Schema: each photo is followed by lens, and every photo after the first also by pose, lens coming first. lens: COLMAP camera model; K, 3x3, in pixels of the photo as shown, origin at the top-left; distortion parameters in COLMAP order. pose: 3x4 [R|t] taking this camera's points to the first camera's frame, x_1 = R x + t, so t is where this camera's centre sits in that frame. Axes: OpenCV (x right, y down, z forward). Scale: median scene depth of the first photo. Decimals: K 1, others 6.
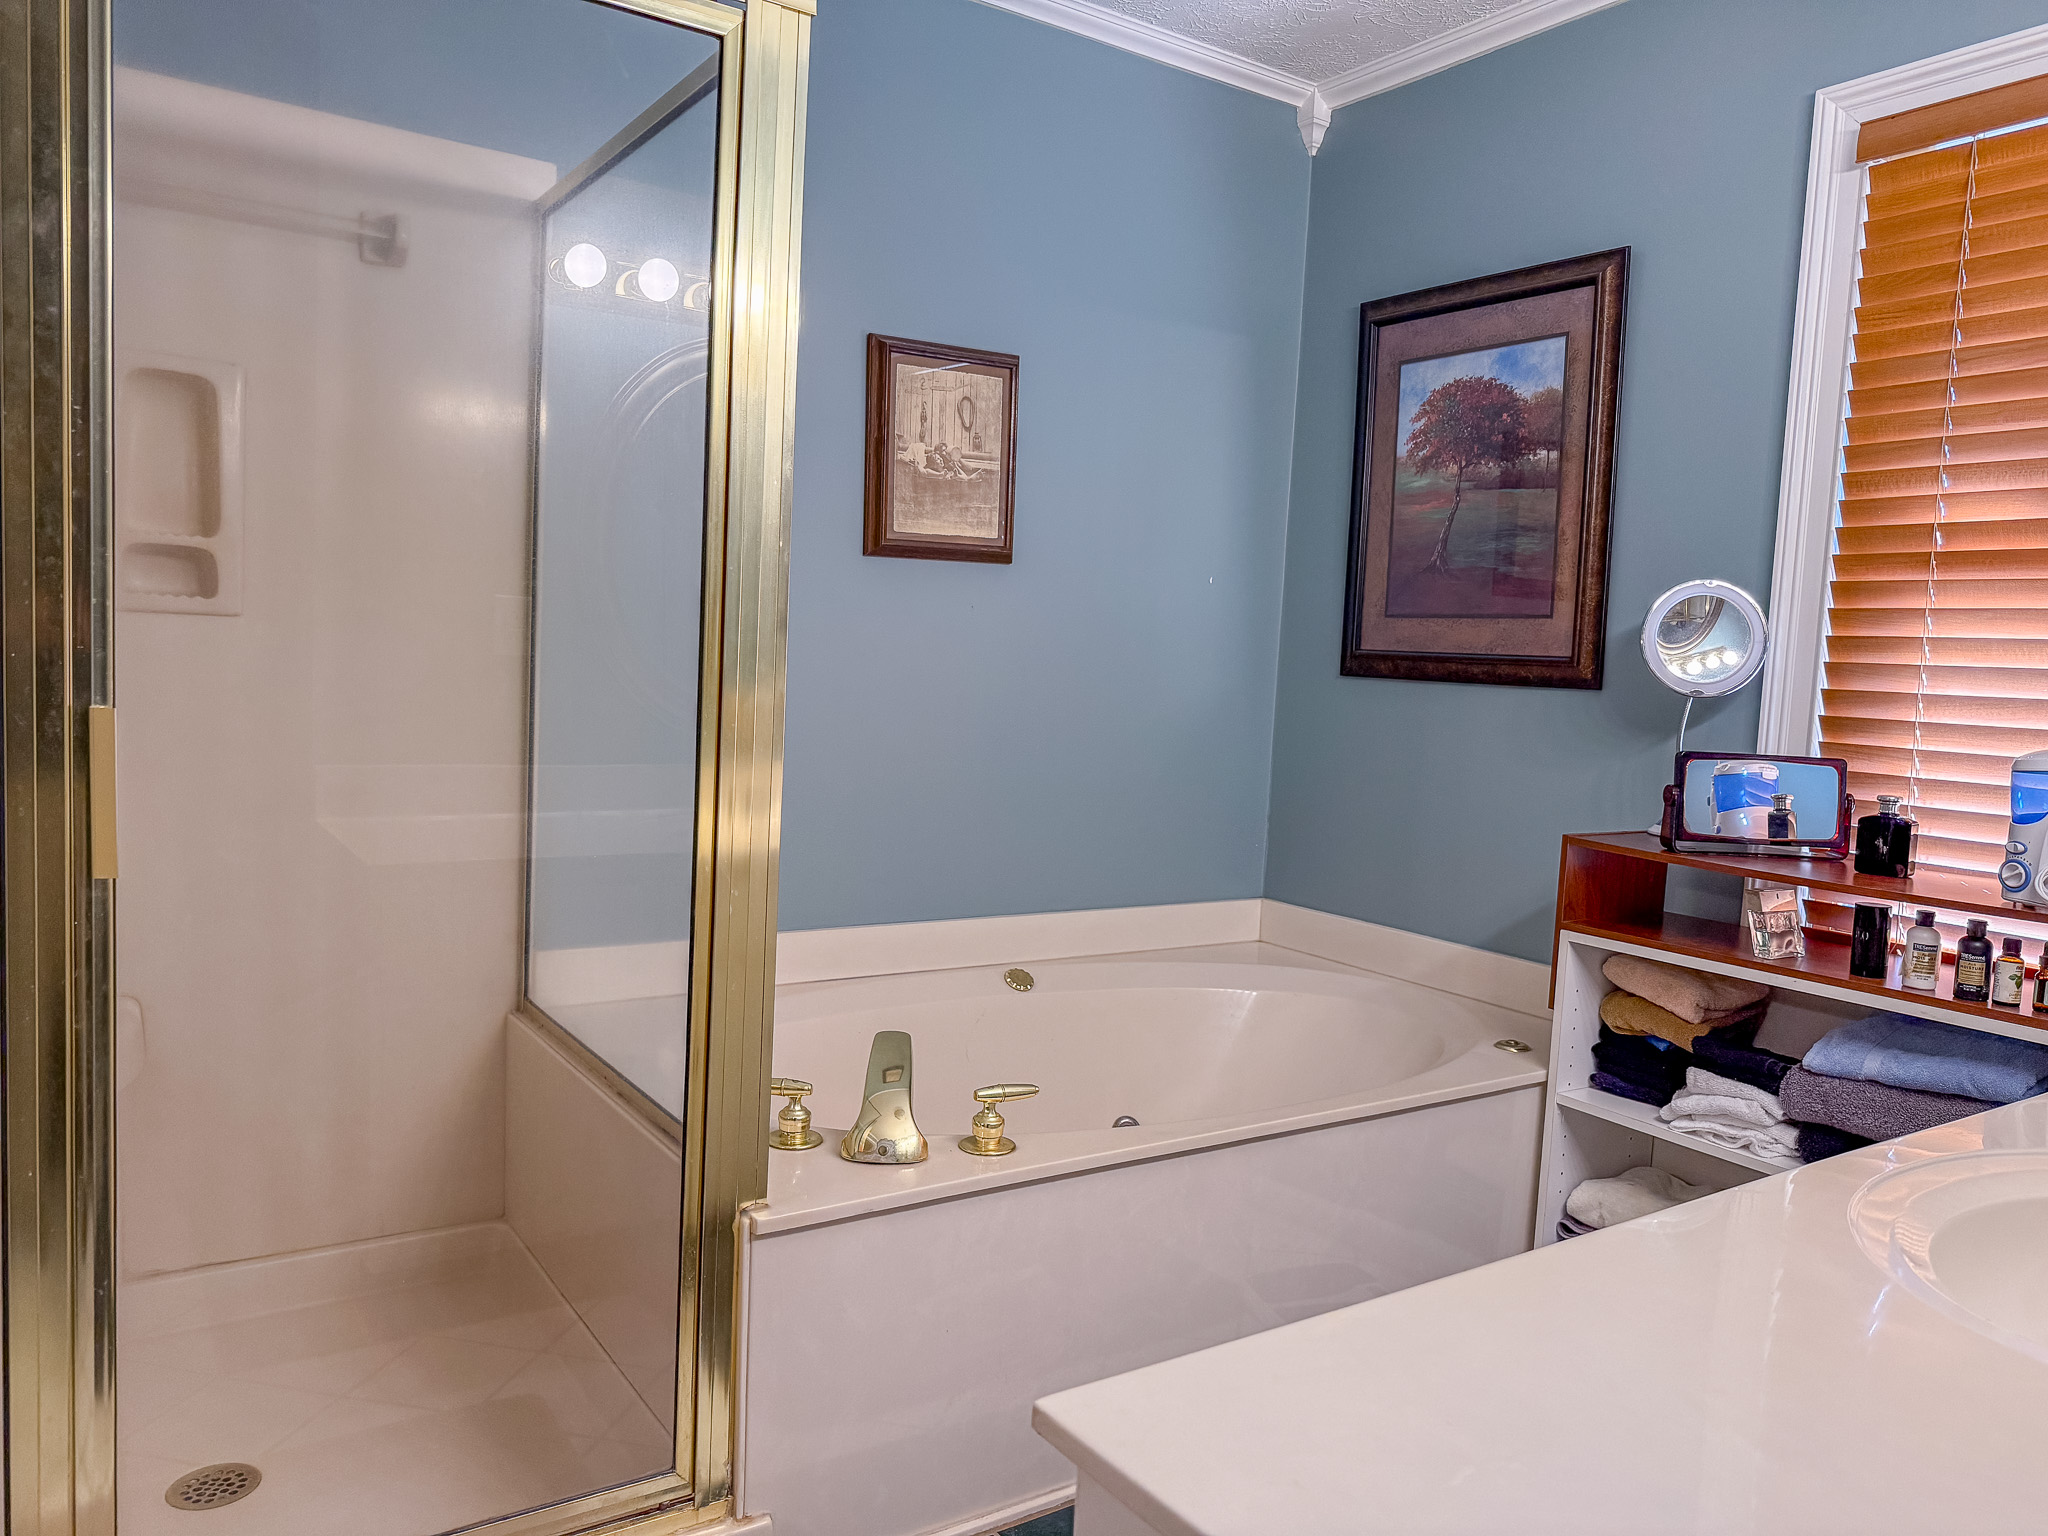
lens RADIAL K [[1468.3, 0, 1024.3], [0, 1468.3, 771.6], [0, 0, 1]] dist [-0.003388, 0.002591]
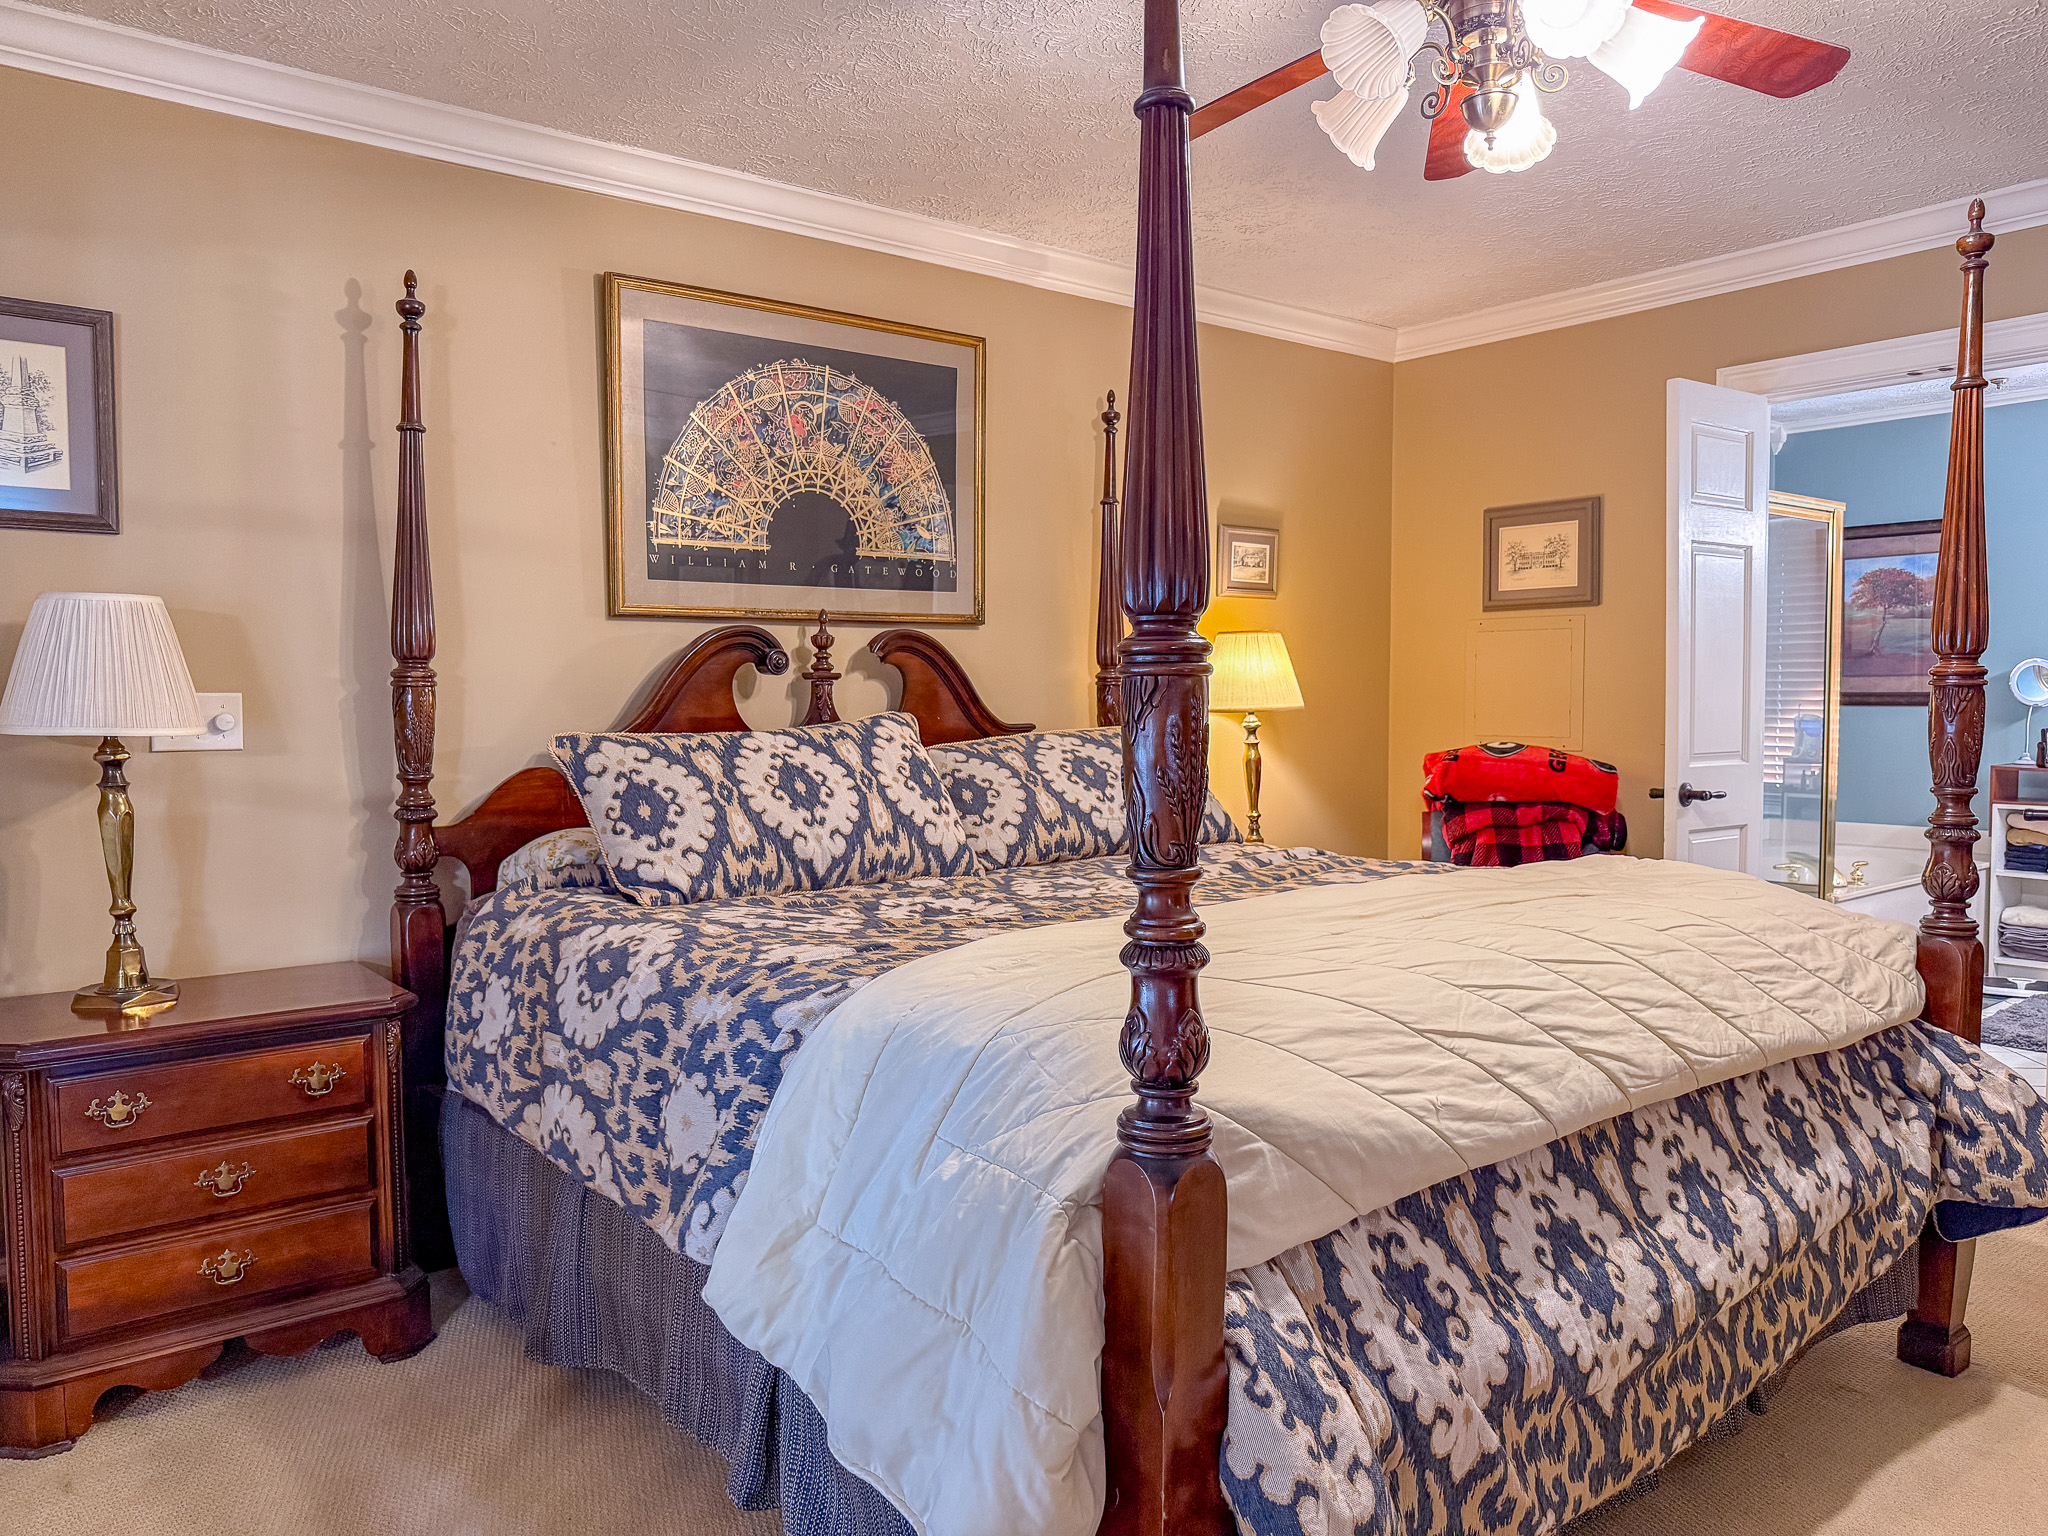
lens RADIAL K [[1468.3, 0, 1022.6], [0, 1468.3, 763.7], [0, 0, 1]] dist [-0.003388, 0.002591]
pose [[0.994700, -0.053335, 0.087902, -1.217720], [0.056054, 0.998013, -0.028764, 0.016330], [-0.086193, 0.033539, 0.995714, -1.089798]]
